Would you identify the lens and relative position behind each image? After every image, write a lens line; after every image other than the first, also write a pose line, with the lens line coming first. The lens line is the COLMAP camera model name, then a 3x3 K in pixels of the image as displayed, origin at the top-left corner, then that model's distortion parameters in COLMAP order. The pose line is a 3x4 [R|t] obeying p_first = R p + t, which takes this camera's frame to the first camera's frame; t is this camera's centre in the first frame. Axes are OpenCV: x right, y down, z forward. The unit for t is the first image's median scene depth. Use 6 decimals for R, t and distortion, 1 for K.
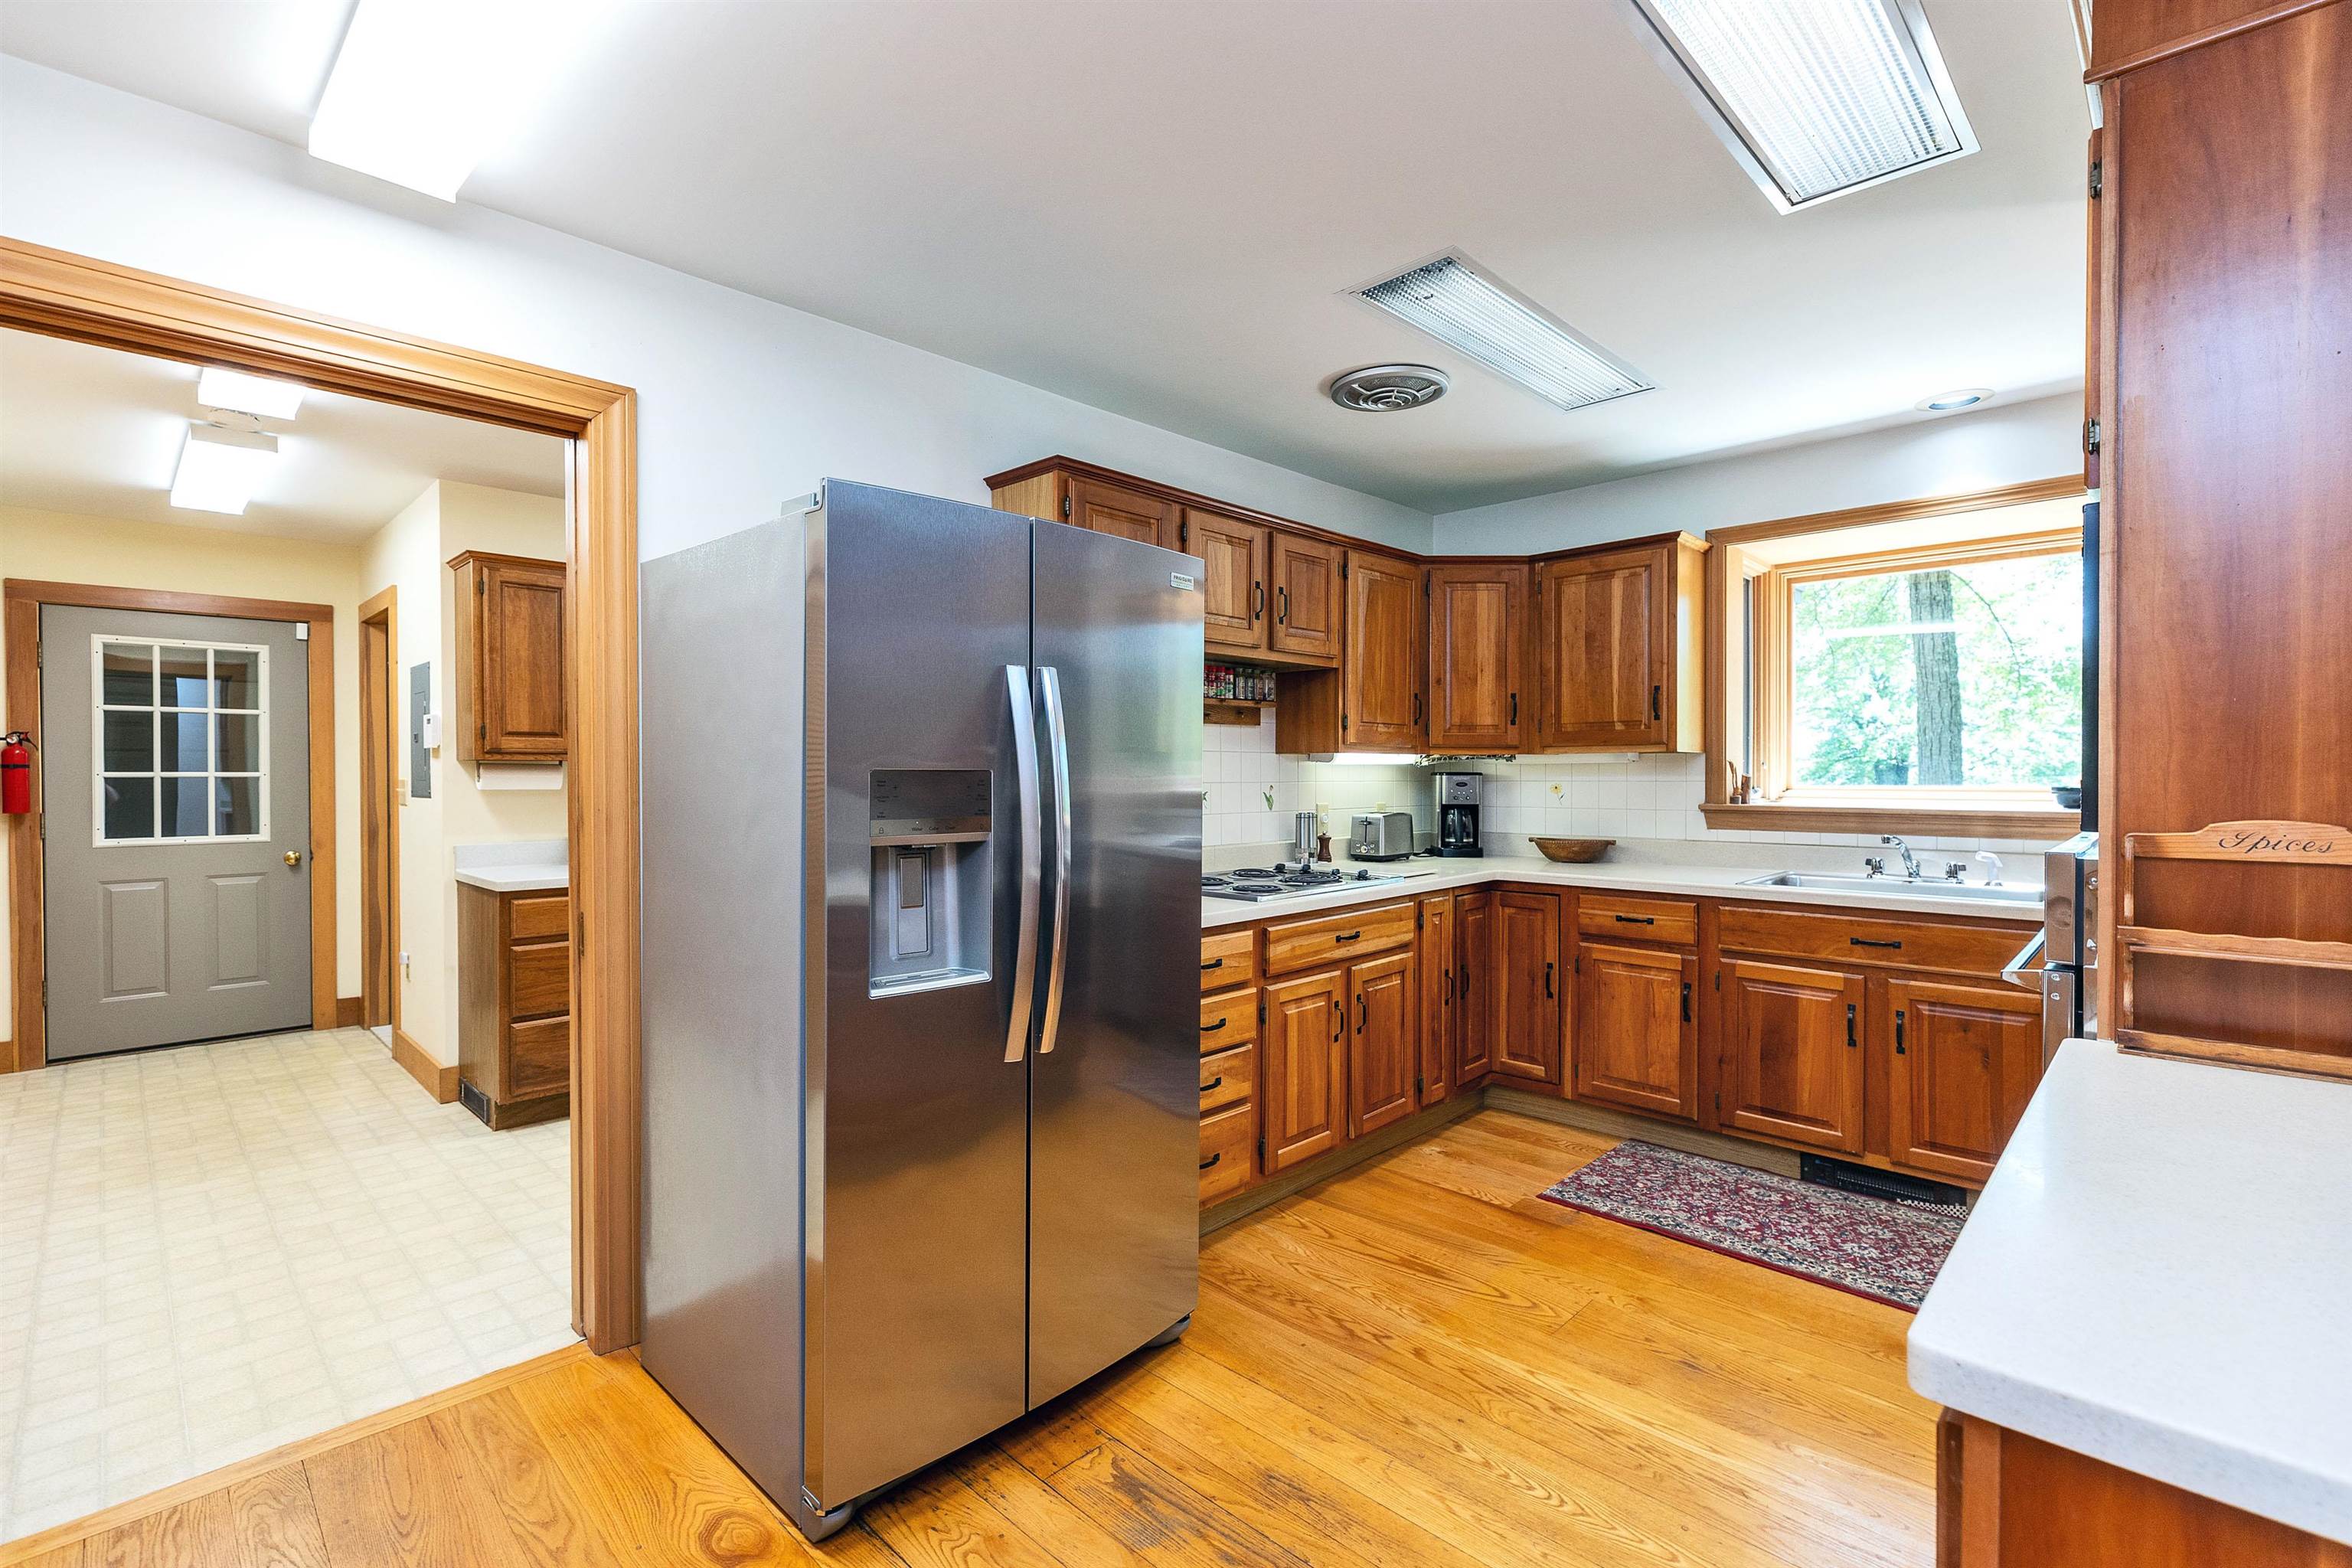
lens RADIAL K [[1063.0, 0, 1162.6], [0, 1063.0, 784.2], [0, 0, 1]] dist [0.000069, -0.000470]
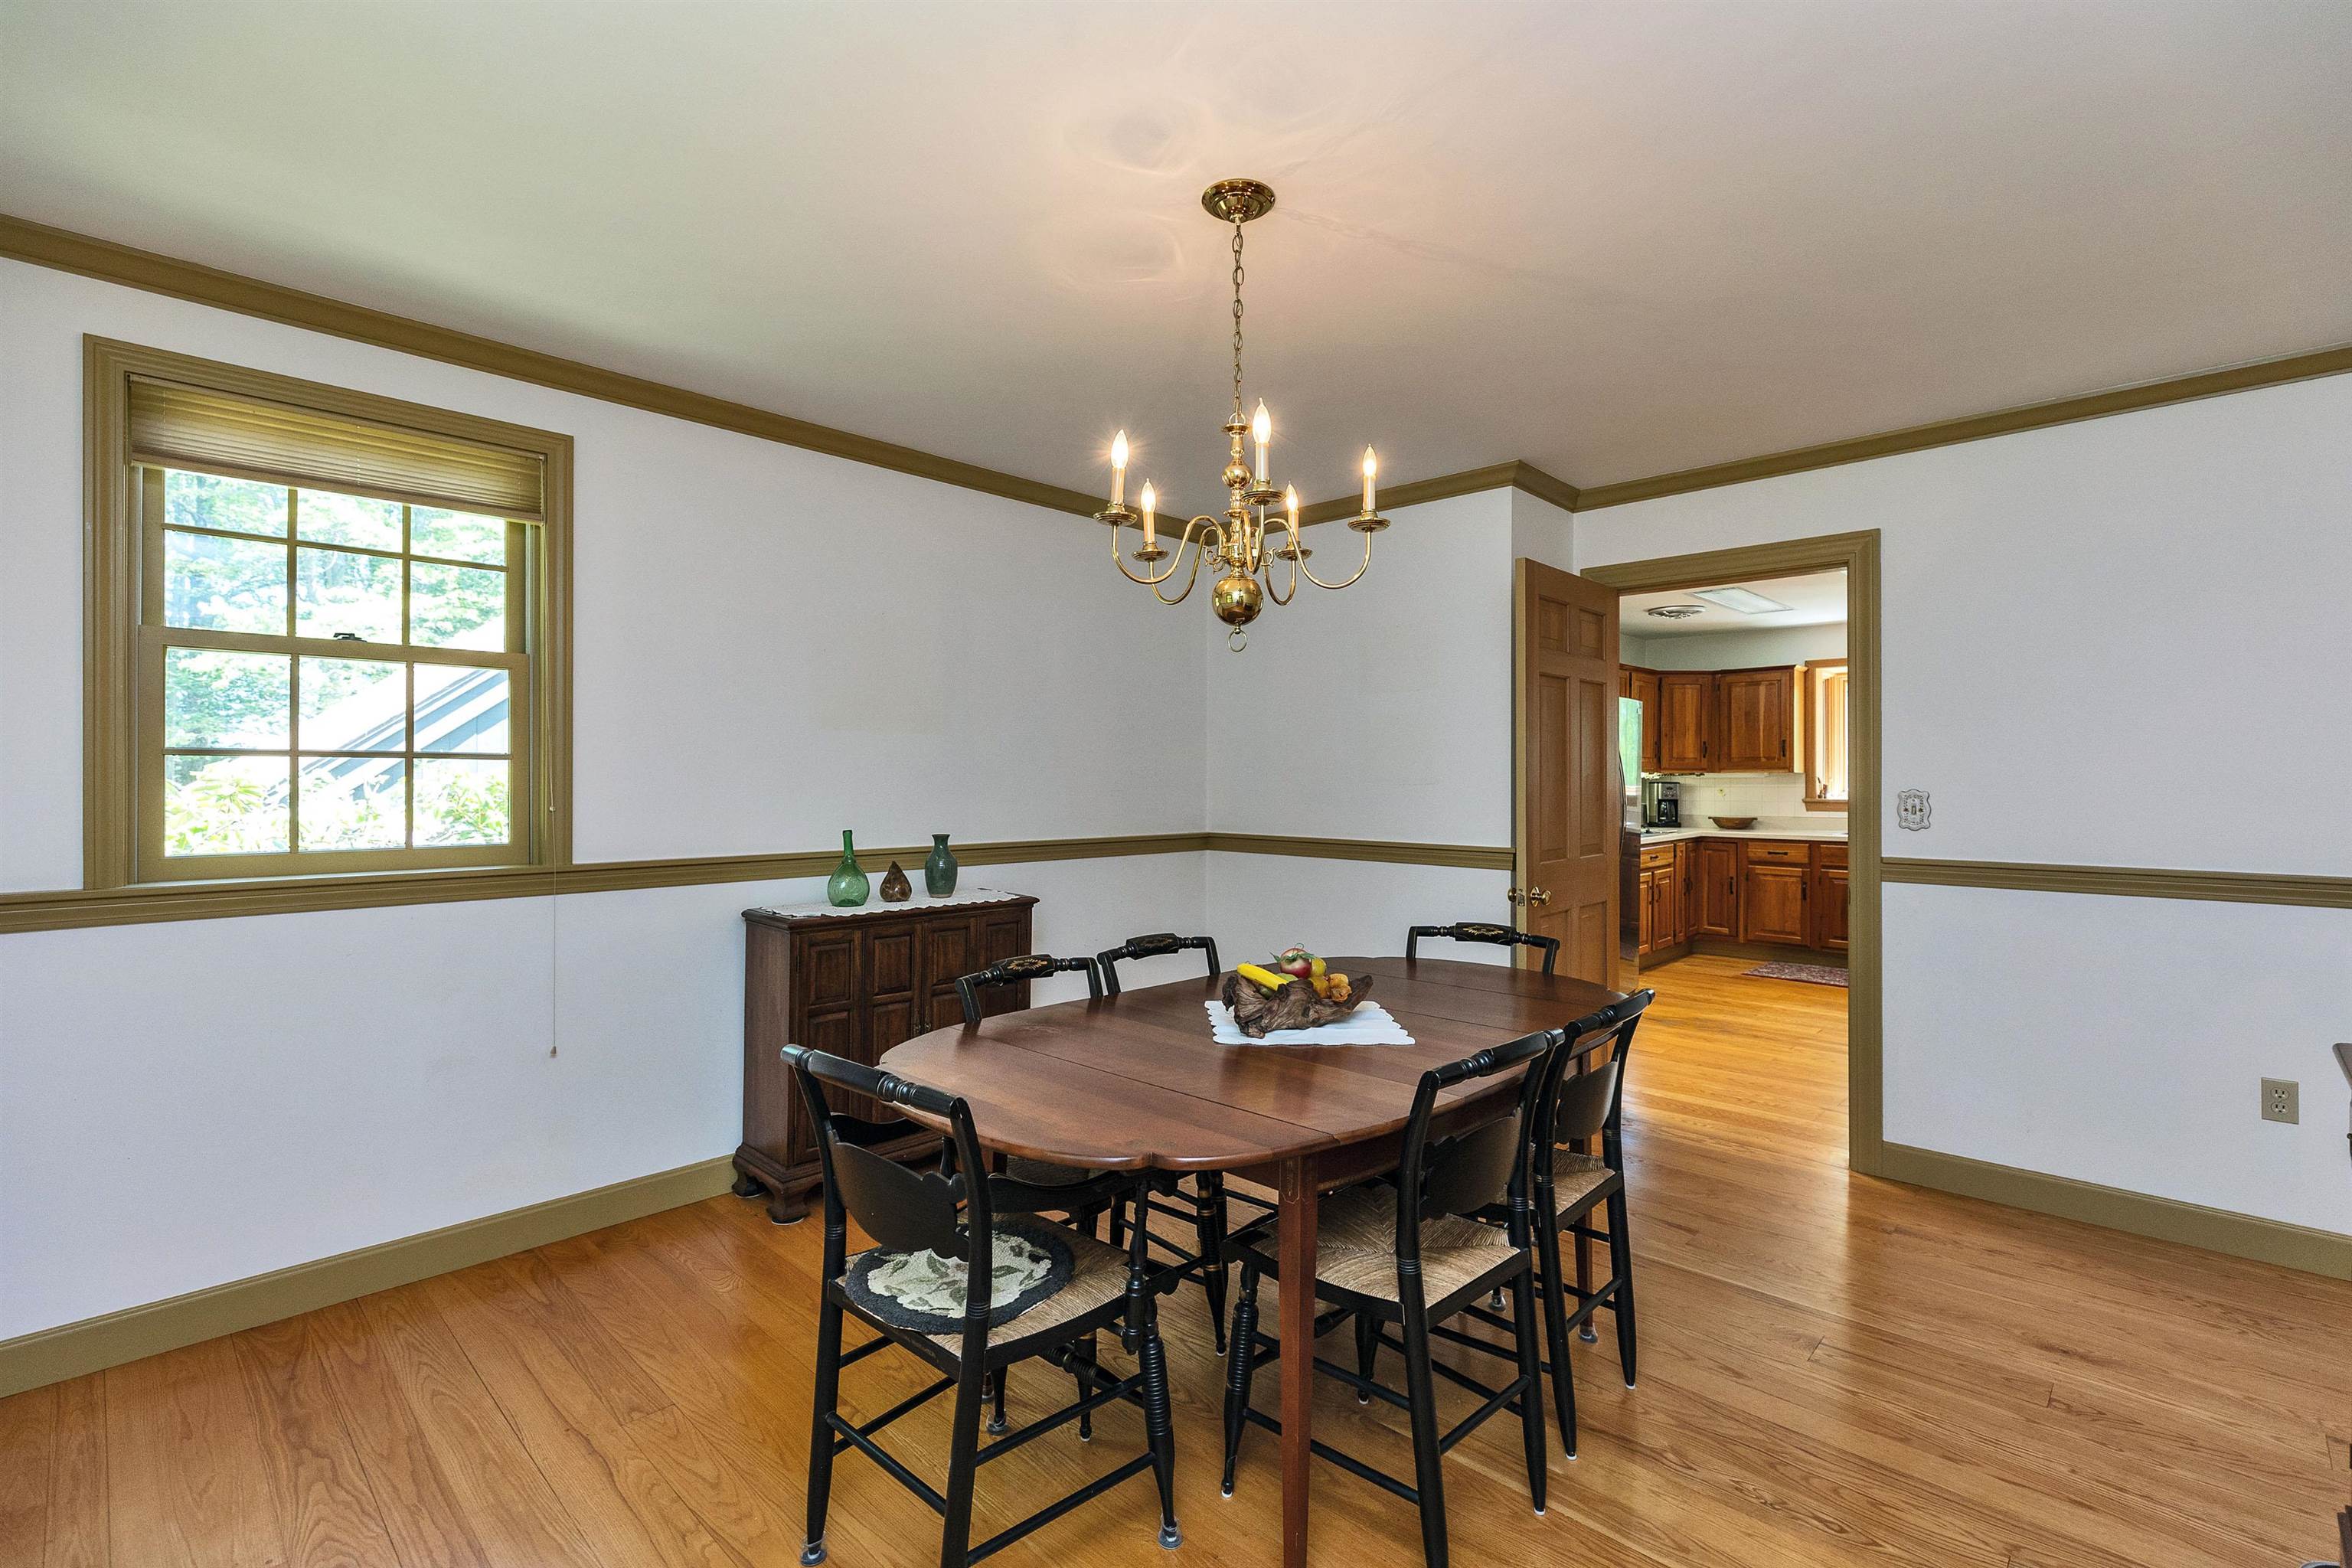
lens RADIAL K [[1056.0, 0, 1180.7], [0, 1056.0, 775.4], [0, 0, 1]] dist [0.001198, 0.000223]
pose [[0.999863, 0.003886, 0.016110, -0.824273], [-0.003650, 0.999886, -0.014647, 0.010573], [-0.016165, 0.014586, 0.999763, -1.144383]]
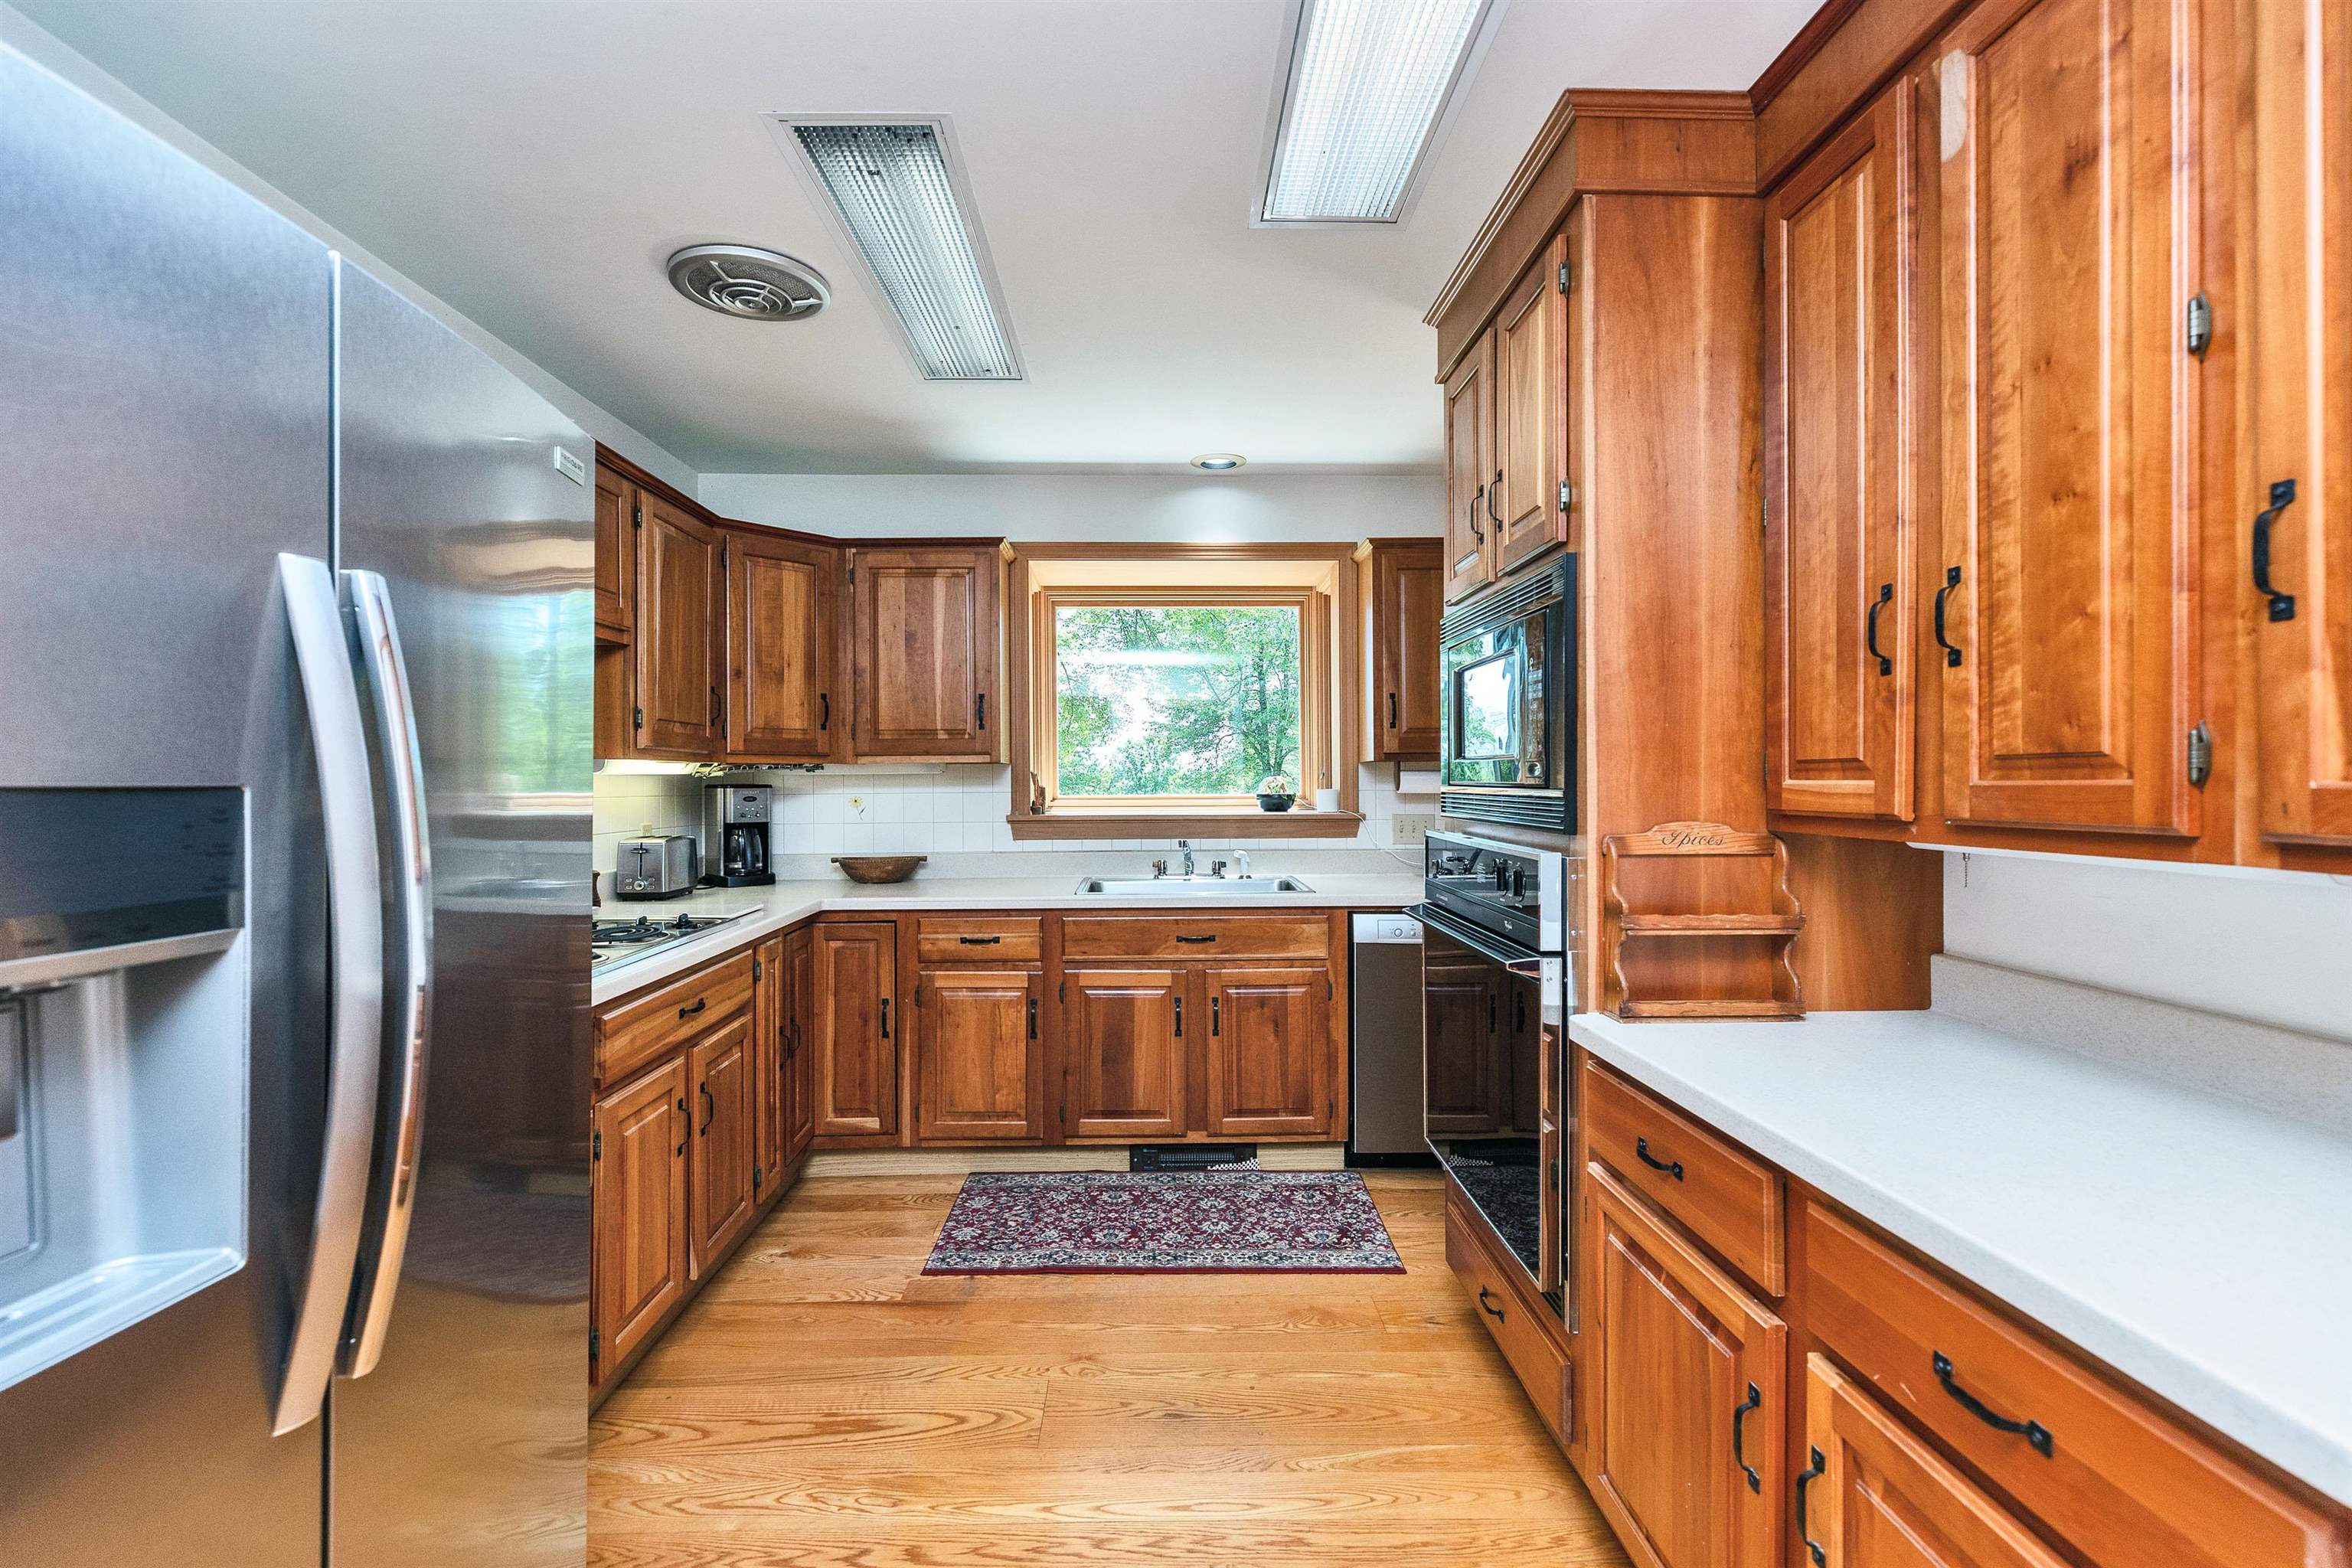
lens RADIAL K [[1056.5, 0, 1176.0], [0, 1056.5, 784.0], [0, 0, 1]] dist [0.004222, 0.000271]
pose [[0.687482, -0.004577, 0.726187, -0.125755], [0.011840, 0.999918, -0.004907, -0.004763], [-0.726105, 0.011971, 0.687479, 0.245071]]
